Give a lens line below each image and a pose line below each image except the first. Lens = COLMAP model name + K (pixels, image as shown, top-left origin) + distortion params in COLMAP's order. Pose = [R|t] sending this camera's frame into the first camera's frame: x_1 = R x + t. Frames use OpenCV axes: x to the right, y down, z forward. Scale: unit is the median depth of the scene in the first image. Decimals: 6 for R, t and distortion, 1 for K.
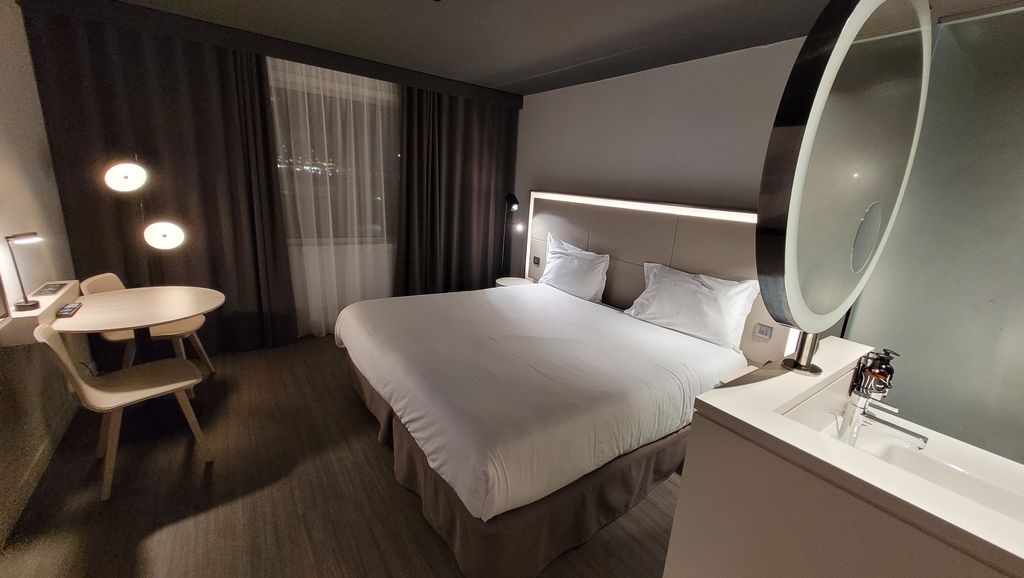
lens RADIAL K [[388.3, 0, 518.5], [0, 388.3, 283.3], [0, 0, 1]] dist [0.003995, -0.000171]
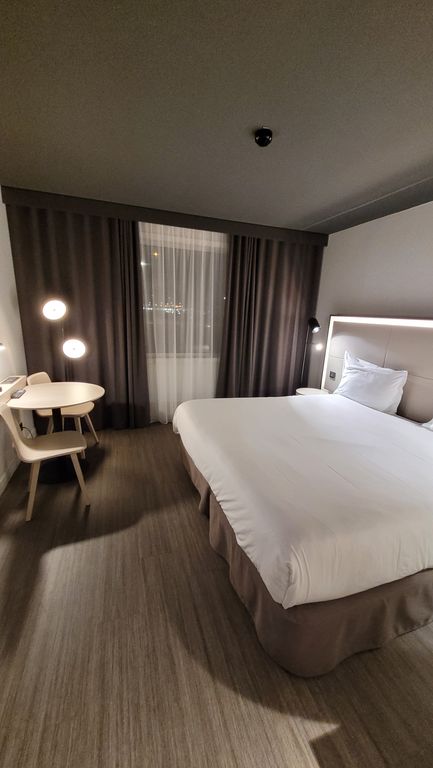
lens RADIAL K [[291.2, 0, 215.7], [0, 291.2, 383.8], [0, 0, 1]] dist [0.003995, -0.000171]
pose [[0.950510, 0.042739, -0.307741, -0.031651], [-0.051247, 0.998493, -0.019615, 0.007882], [0.306439, 0.034415, 0.951268, 0.097322]]
